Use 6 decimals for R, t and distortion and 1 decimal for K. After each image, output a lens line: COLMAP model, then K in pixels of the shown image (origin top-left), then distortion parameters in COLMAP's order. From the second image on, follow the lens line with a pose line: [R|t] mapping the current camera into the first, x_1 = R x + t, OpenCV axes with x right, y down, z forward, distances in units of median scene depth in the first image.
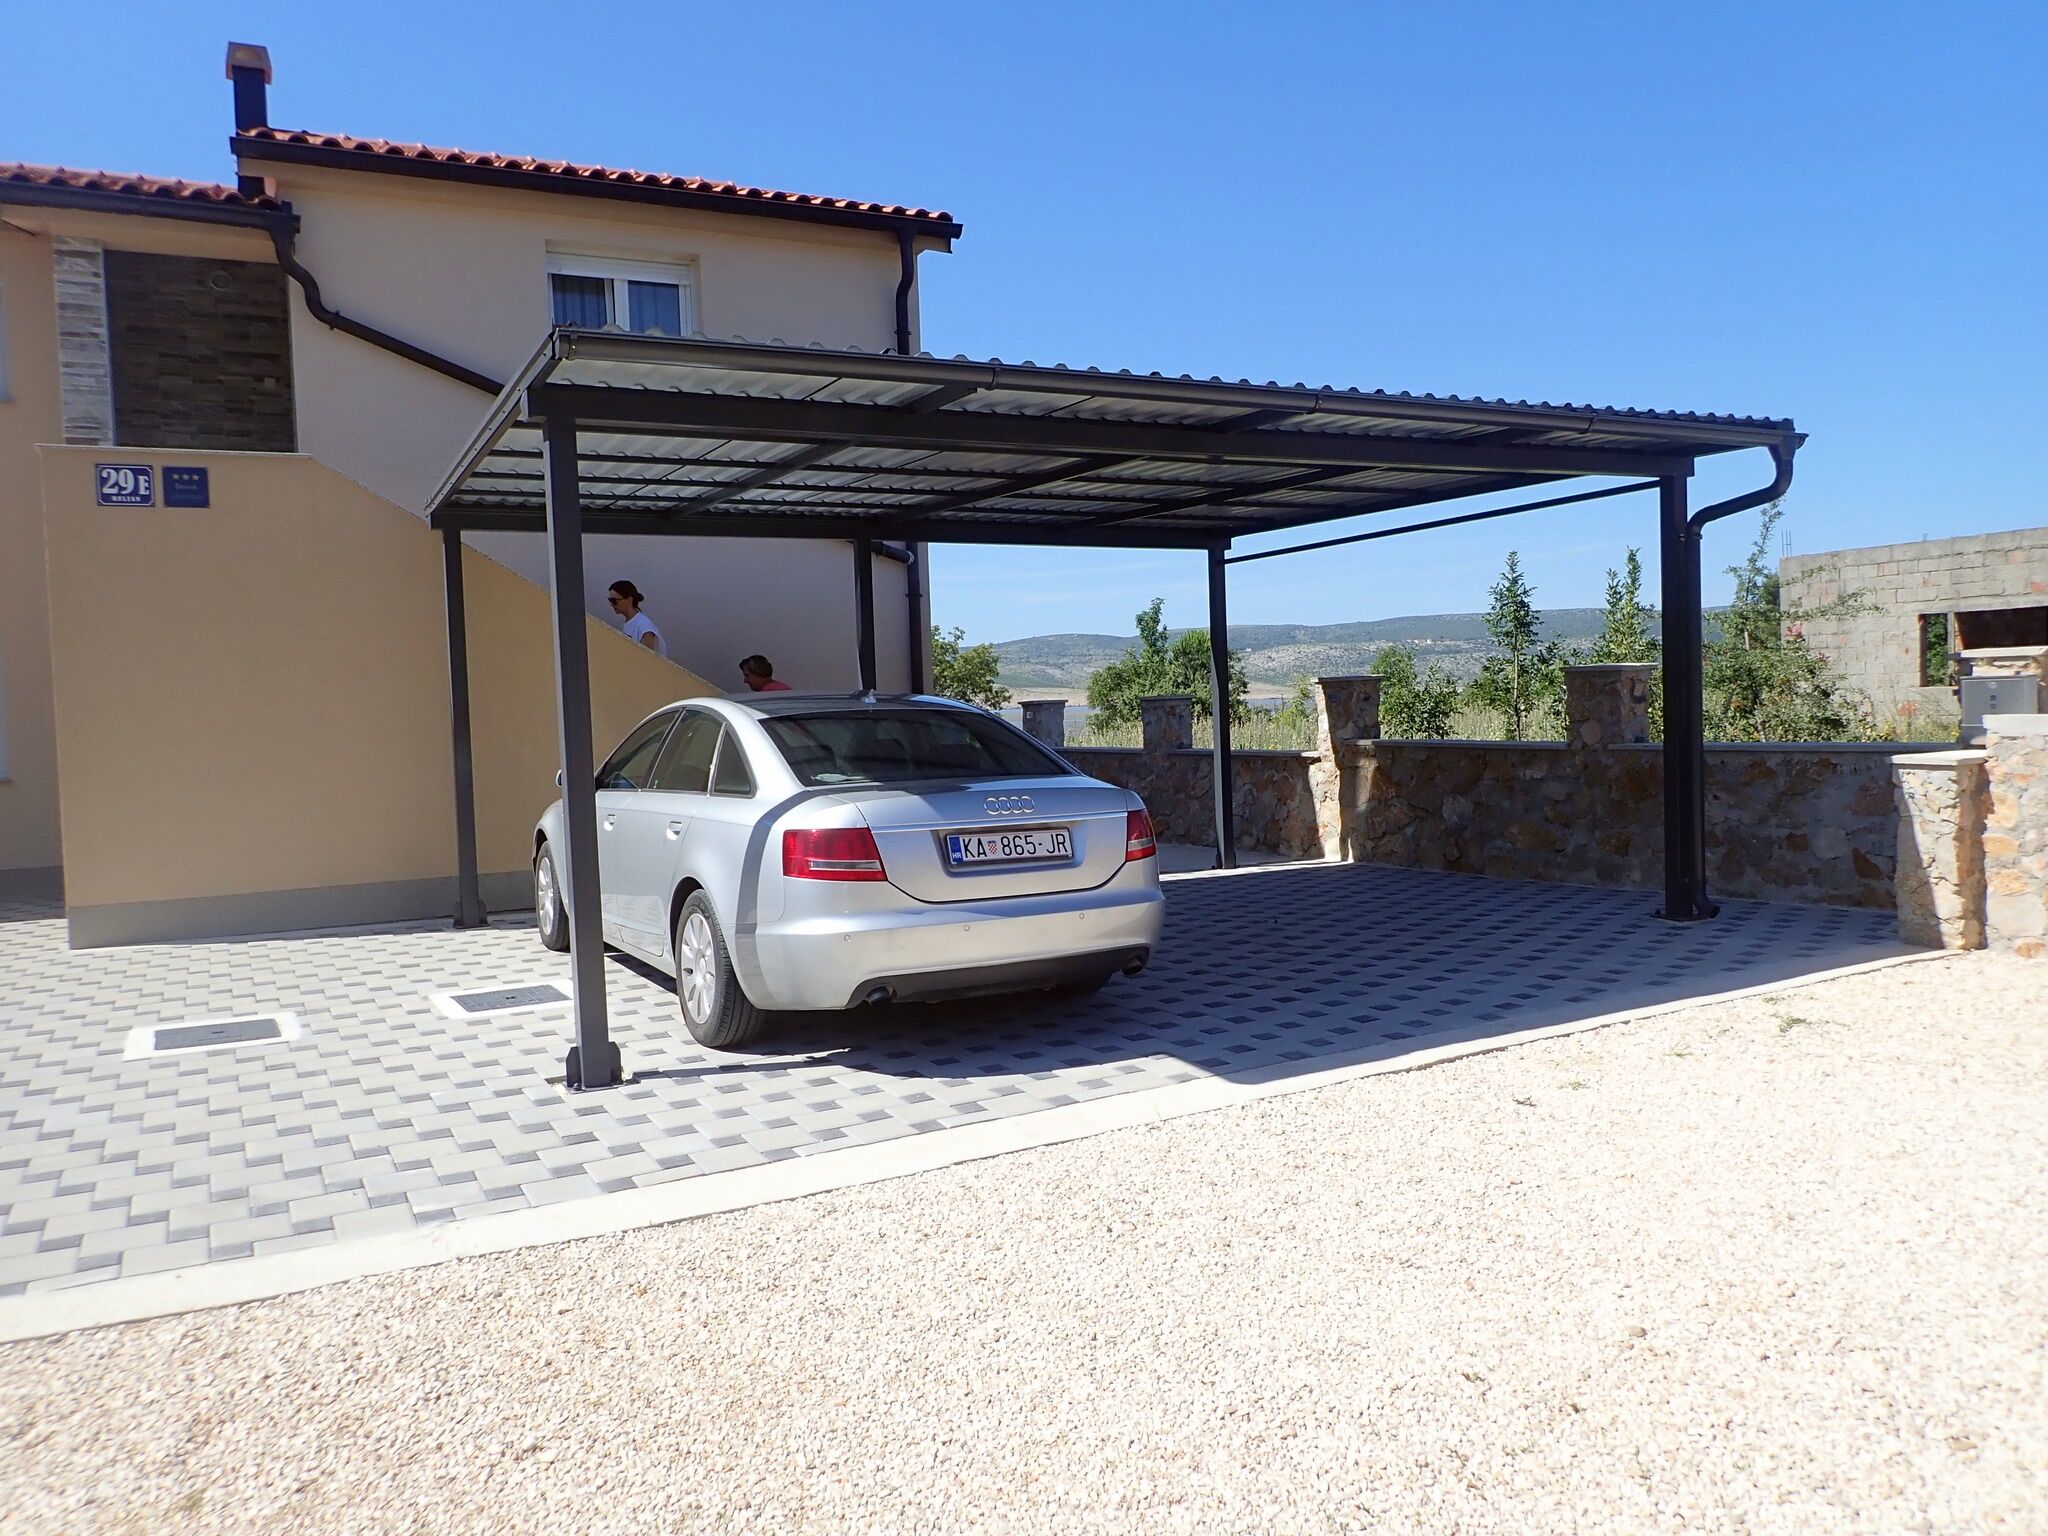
lens RADIAL K [[1492.5, 0, 1024.0], [0, 1492.5, 768.0], [0, 0, 1]] dist [0.009608, 0.001544]
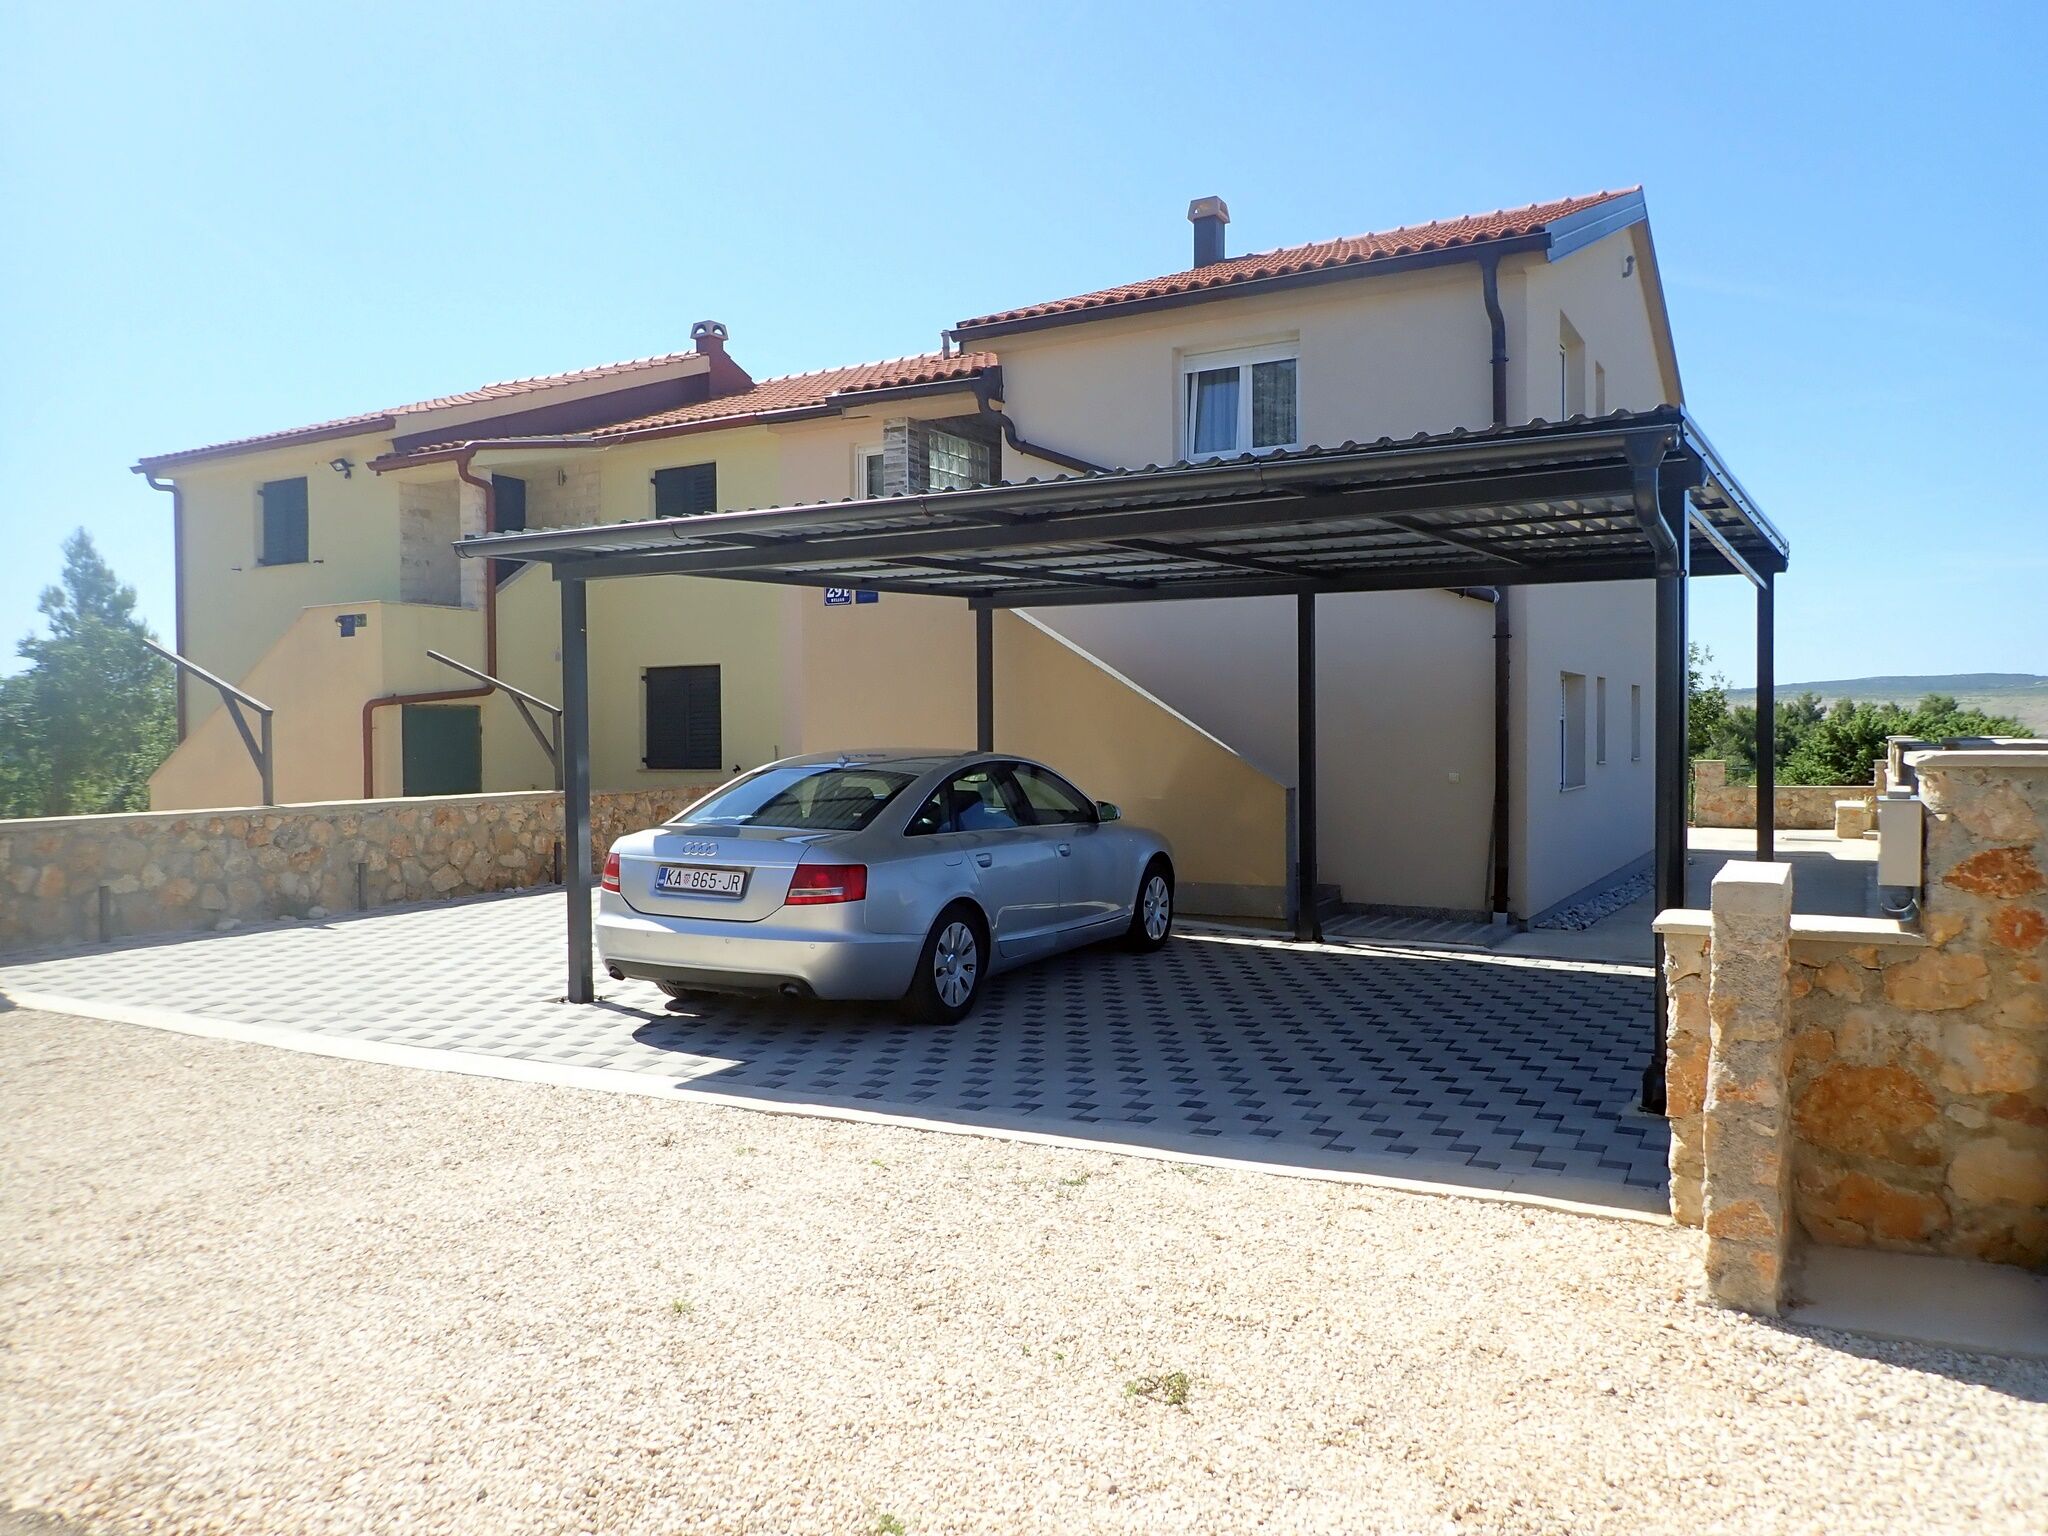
lens RADIAL K [[1485.3, 0, 1024.0], [0, 1485.3, 768.0], [0, 0, 1]] dist [-0.004416, -0.000722]
pose [[0.594248, 0.046403, -0.802942, 0.638110], [-0.041501, 0.998773, 0.027006, -0.050086], [0.803211, 0.017275, 0.595445, 0.222598]]
